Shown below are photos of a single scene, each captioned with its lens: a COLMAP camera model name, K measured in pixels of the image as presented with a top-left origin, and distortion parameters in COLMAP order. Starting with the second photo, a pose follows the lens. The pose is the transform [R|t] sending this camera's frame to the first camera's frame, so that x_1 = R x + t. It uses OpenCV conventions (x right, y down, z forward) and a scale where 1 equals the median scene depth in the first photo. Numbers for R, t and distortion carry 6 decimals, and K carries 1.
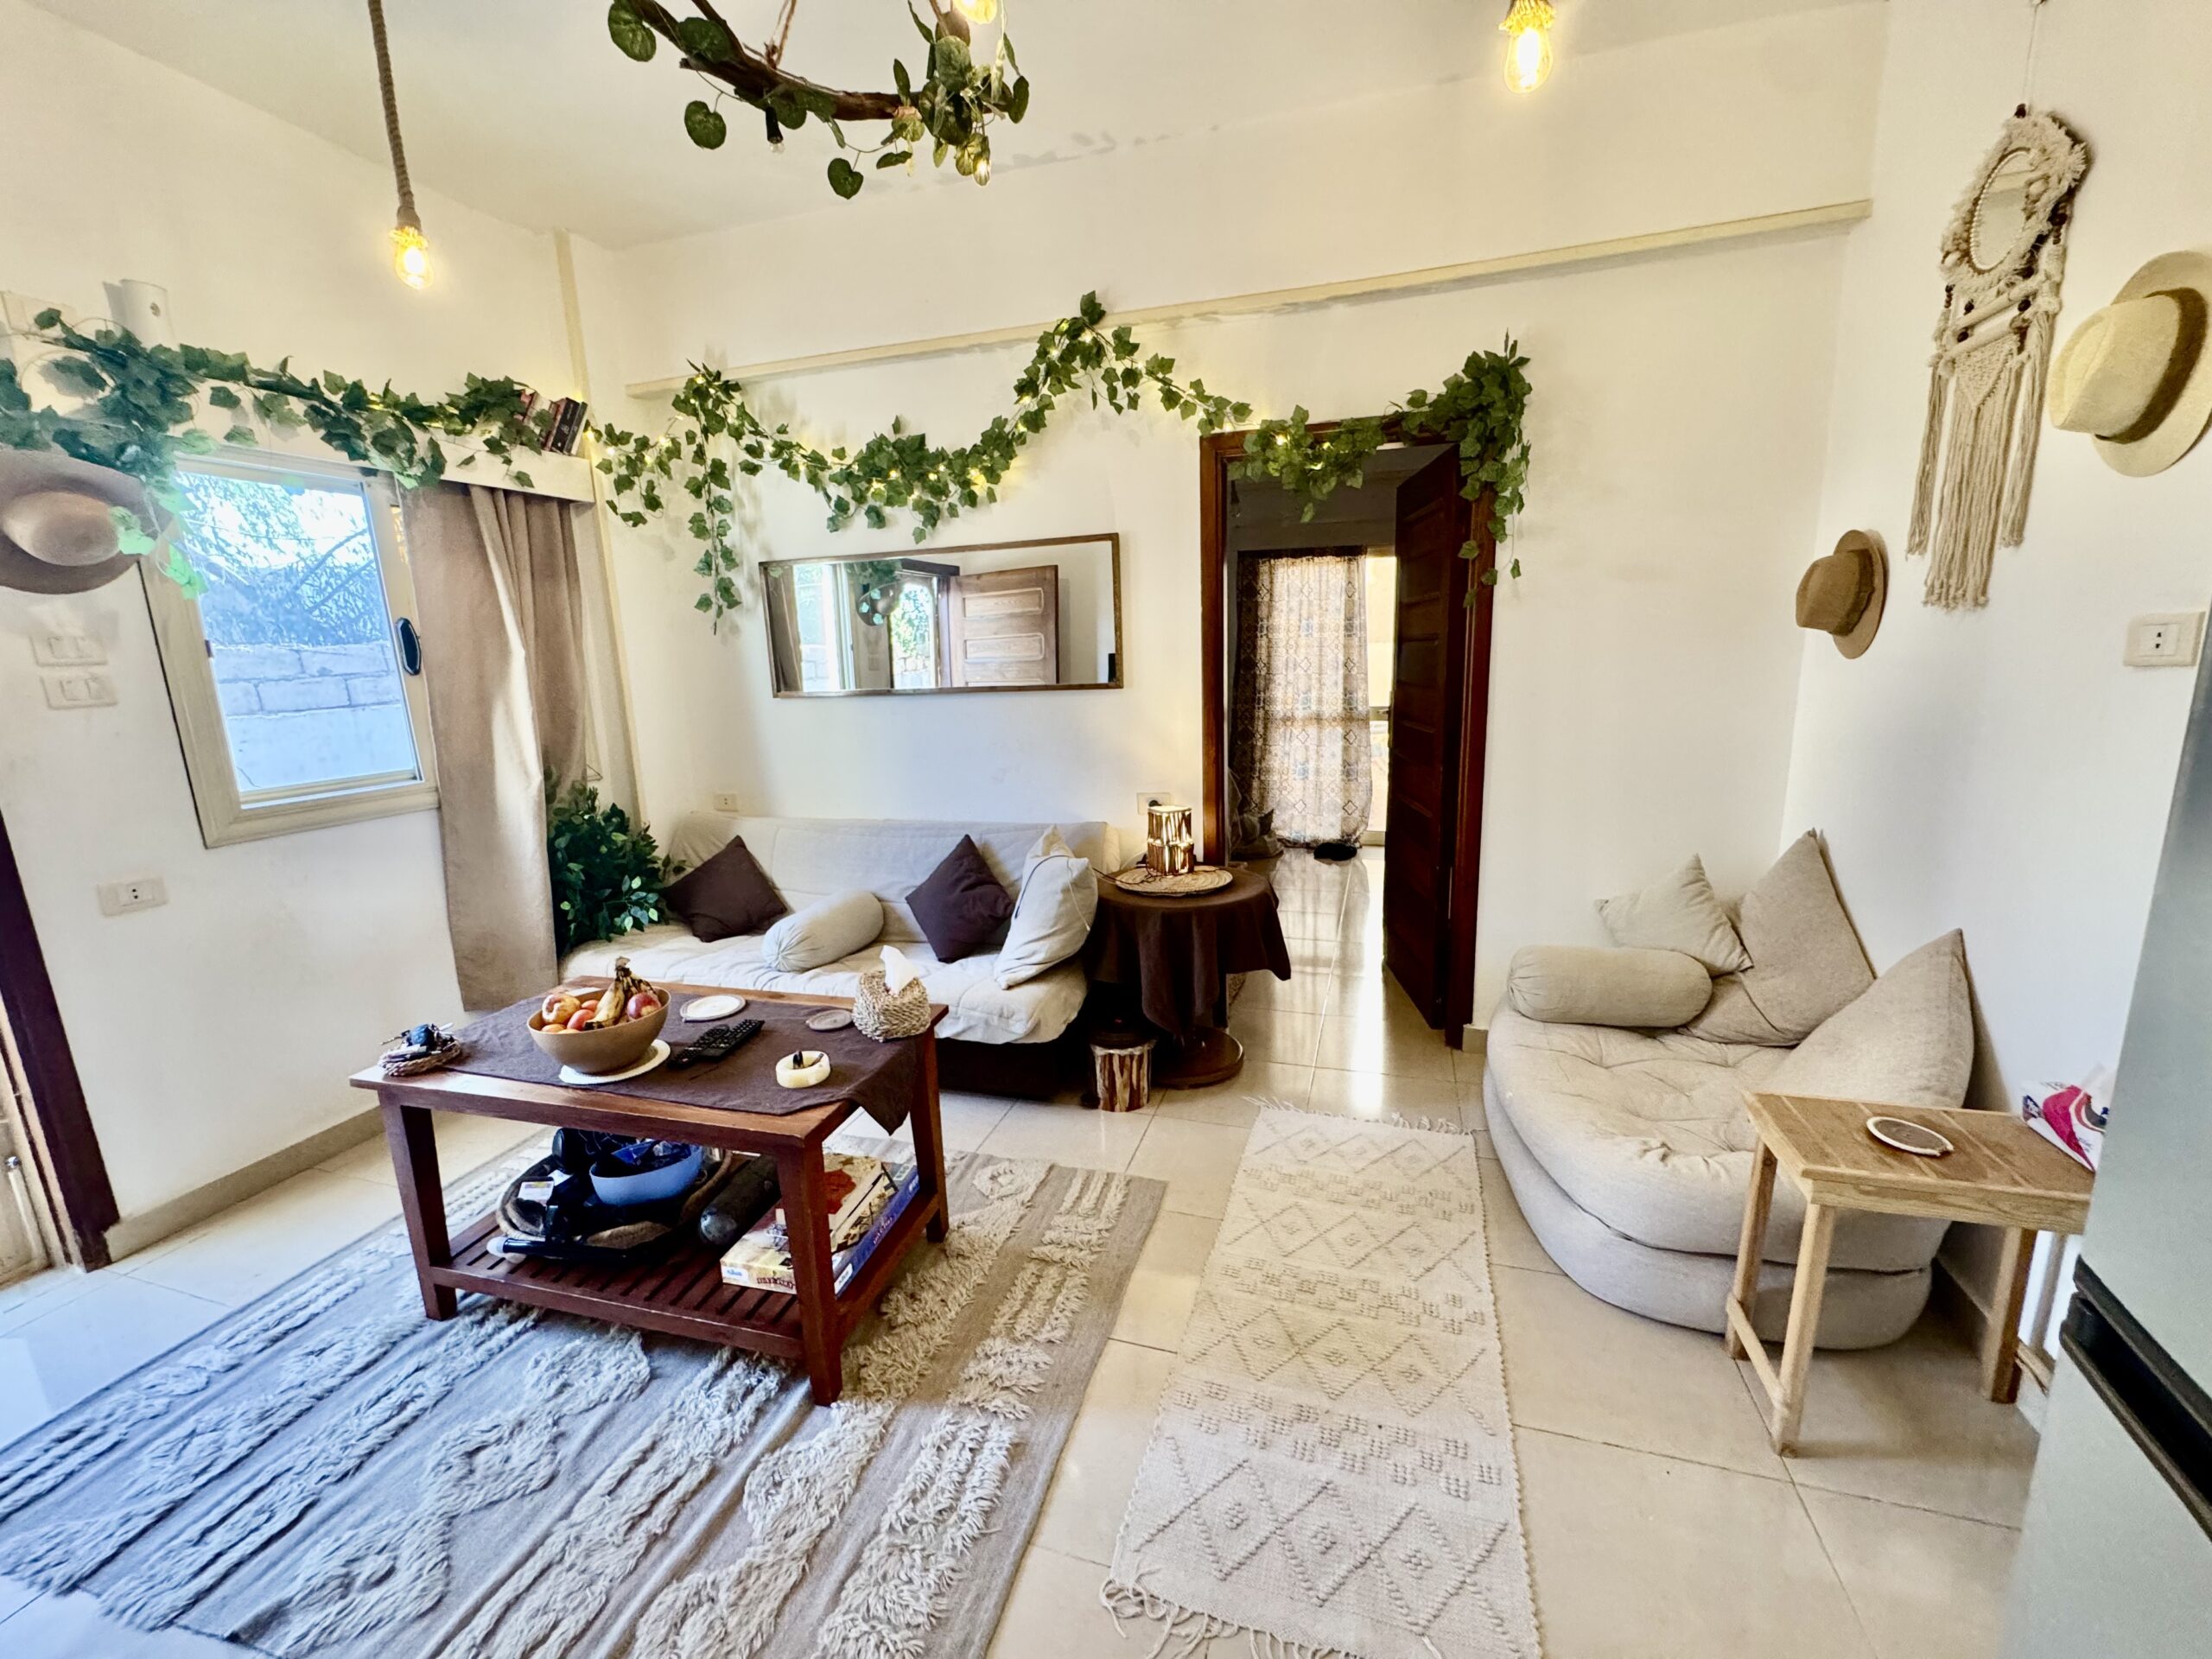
lens RADIAL K [[883.1, 0, 1107.0], [0, 883.1, 828.3], [0, 0, 1]] dist [-0.003918, 0.000445]
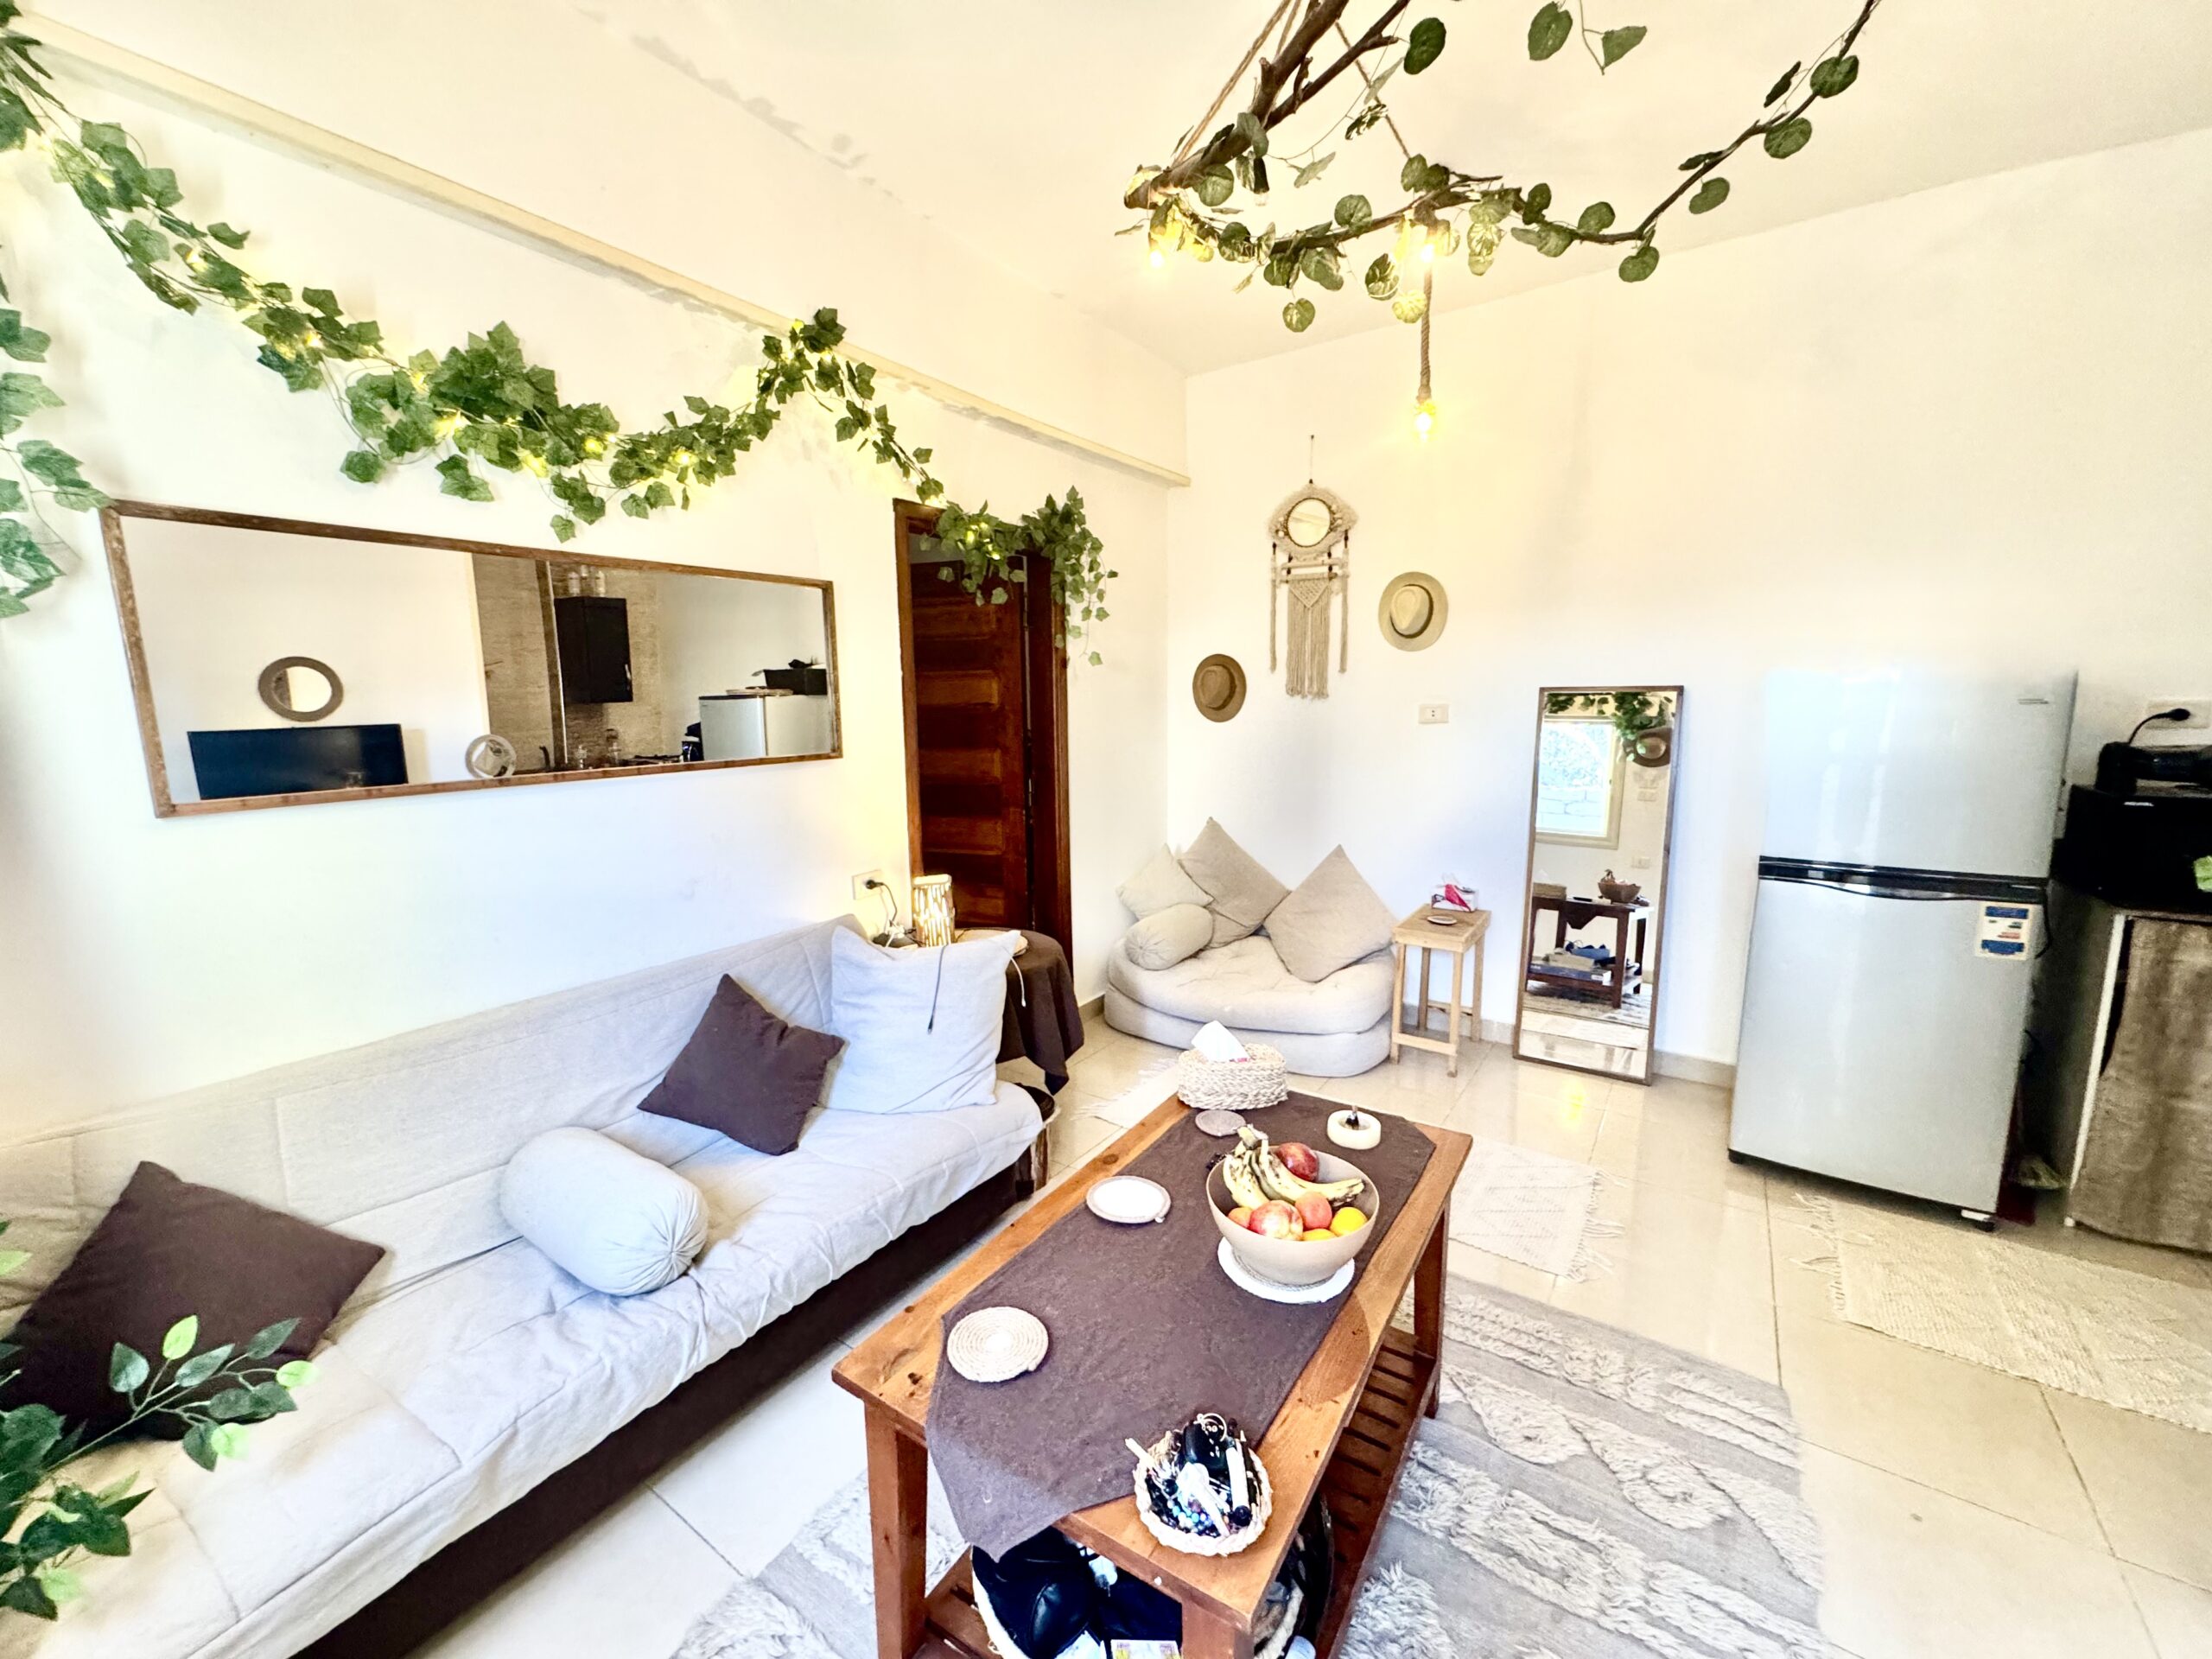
lens RADIAL K [[883.1, 0, 1107.0], [0, 883.1, 828.3], [0, 0, 1]] dist [-0.003918, 0.000445]
pose [[0.297438, -0.112646, 0.948073, -1.052306], [0.189552, 0.980215, 0.056997, -0.130210], [-0.935735, 0.162756, 0.312905, 0.712440]]
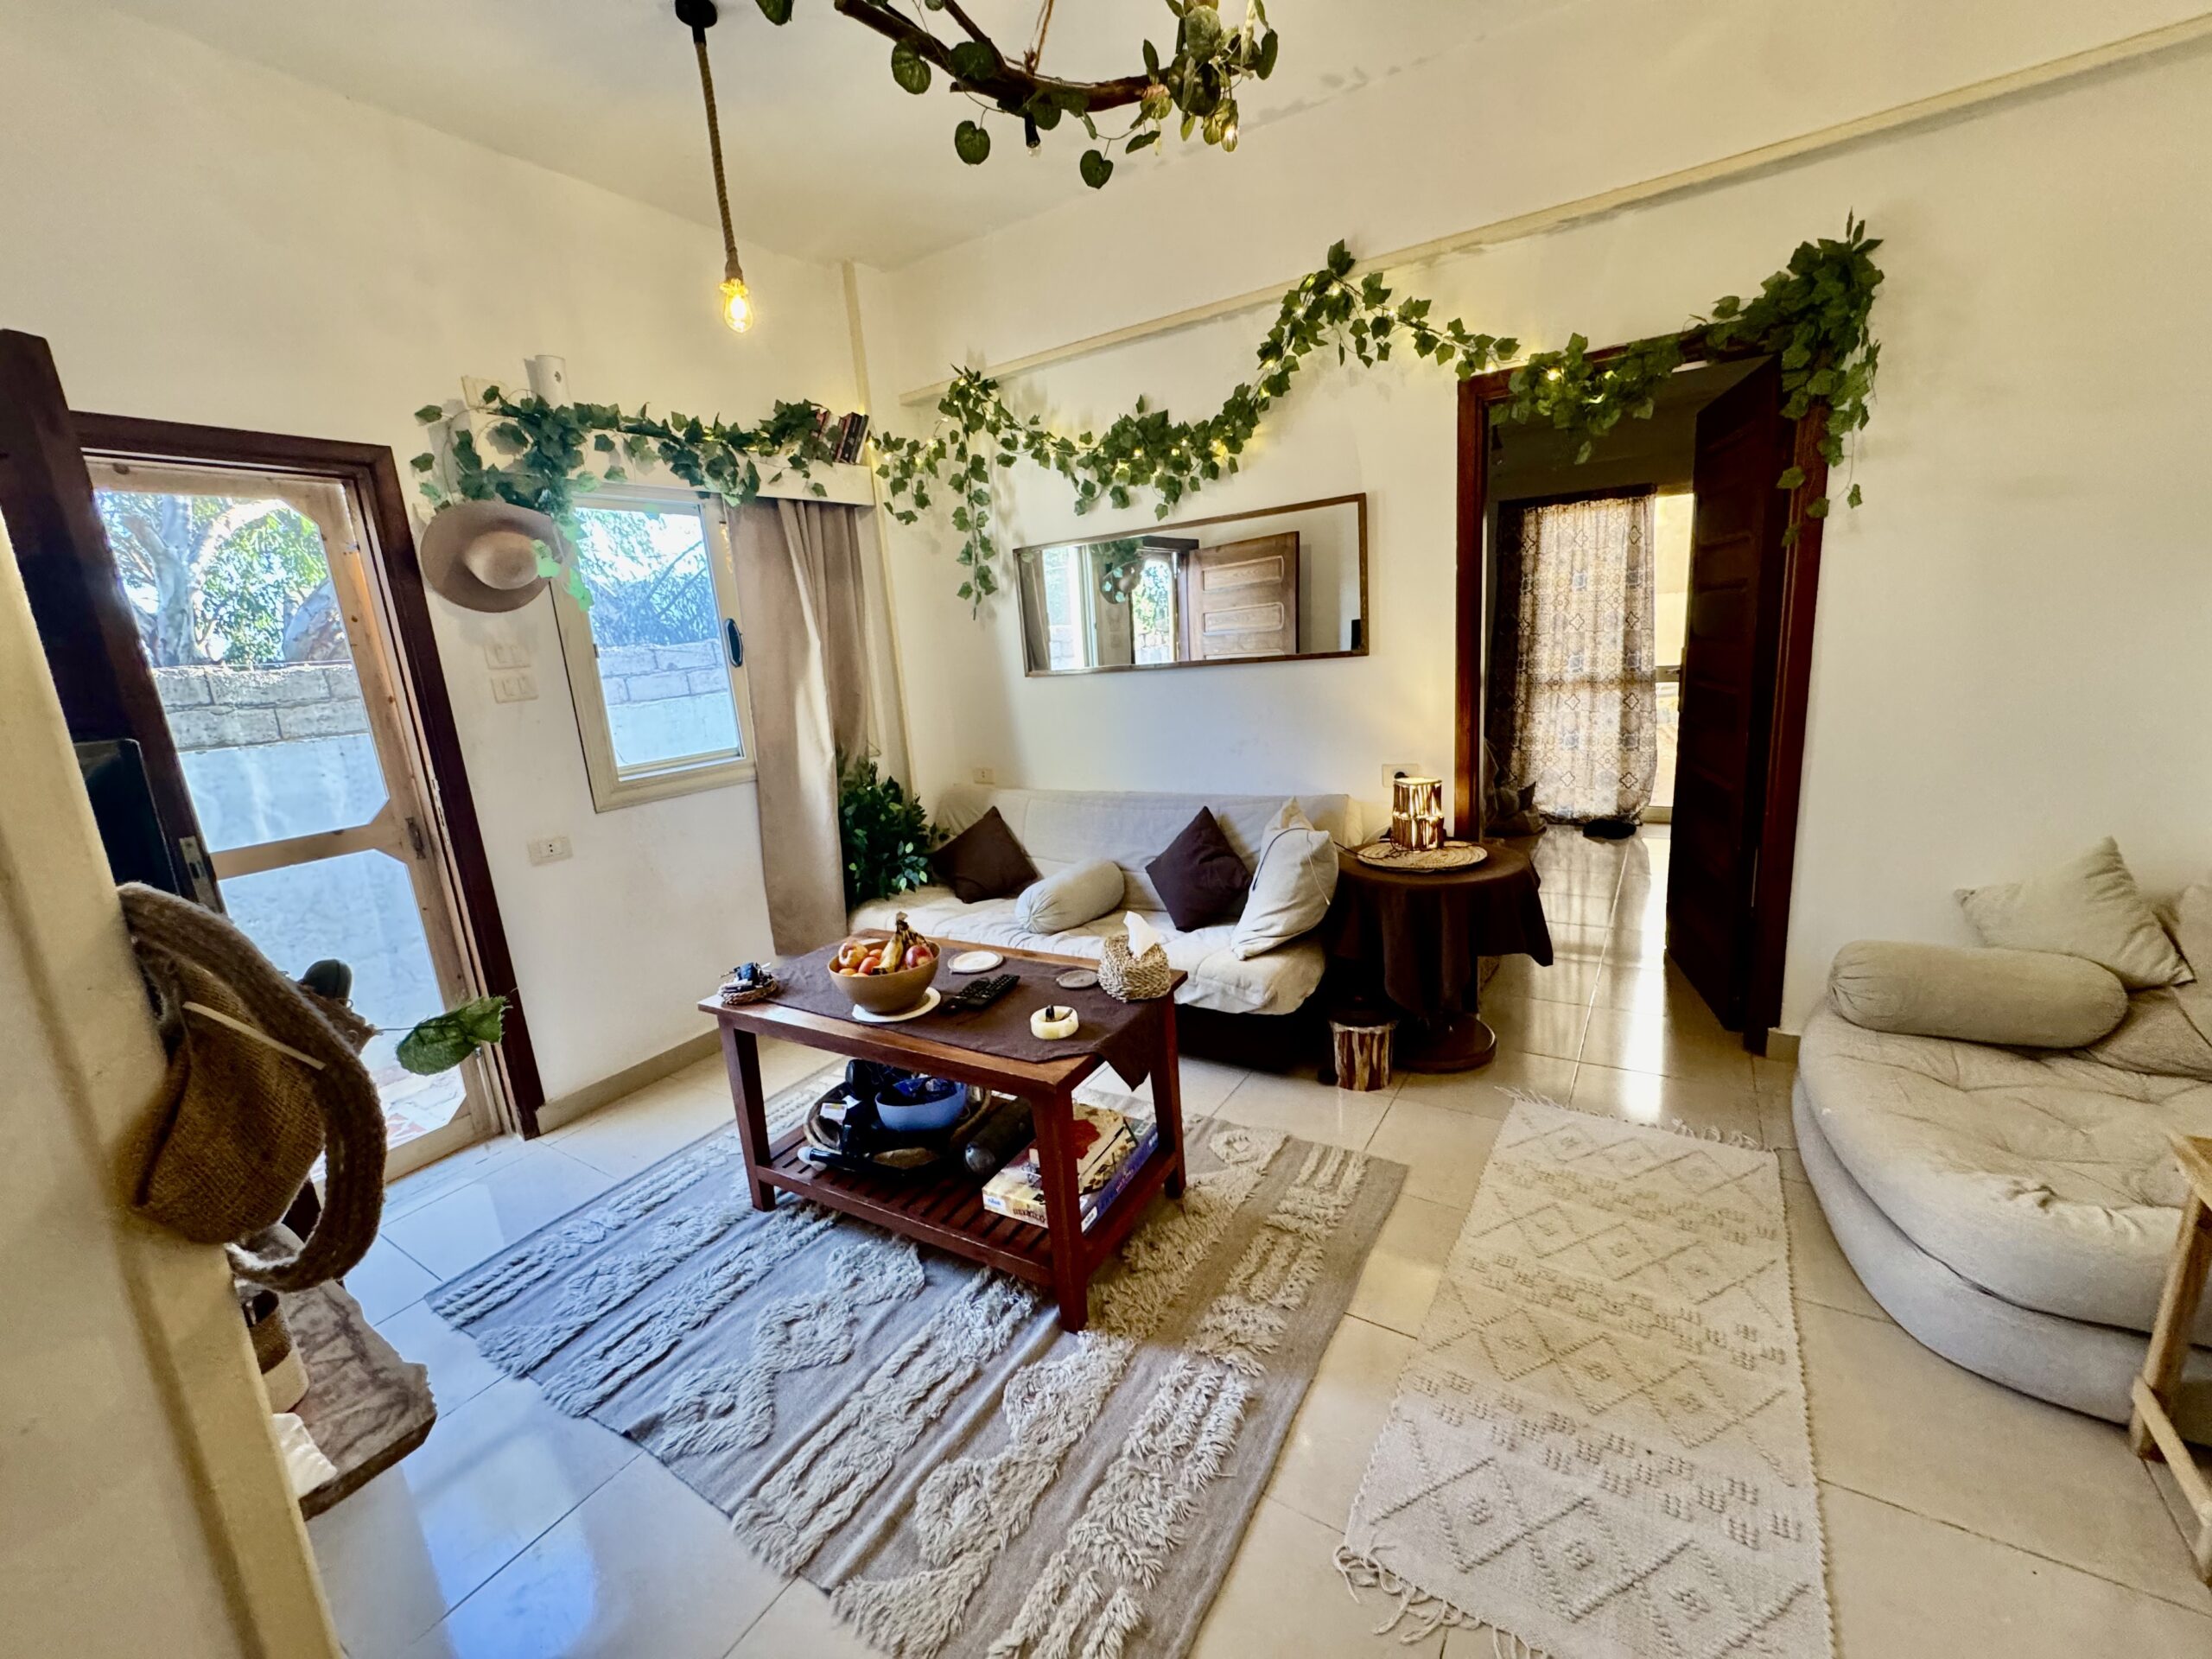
lens RADIAL K [[883.1, 0, 1107.0], [0, 883.1, 828.3], [0, 0, 1]] dist [-0.003918, 0.000445]
pose [[0.965110, 0.013578, -0.261492, -0.003677], [-0.005749, 0.999513, 0.030682, 0.002596], [0.261781, -0.028108, 0.964718, -0.012037]]
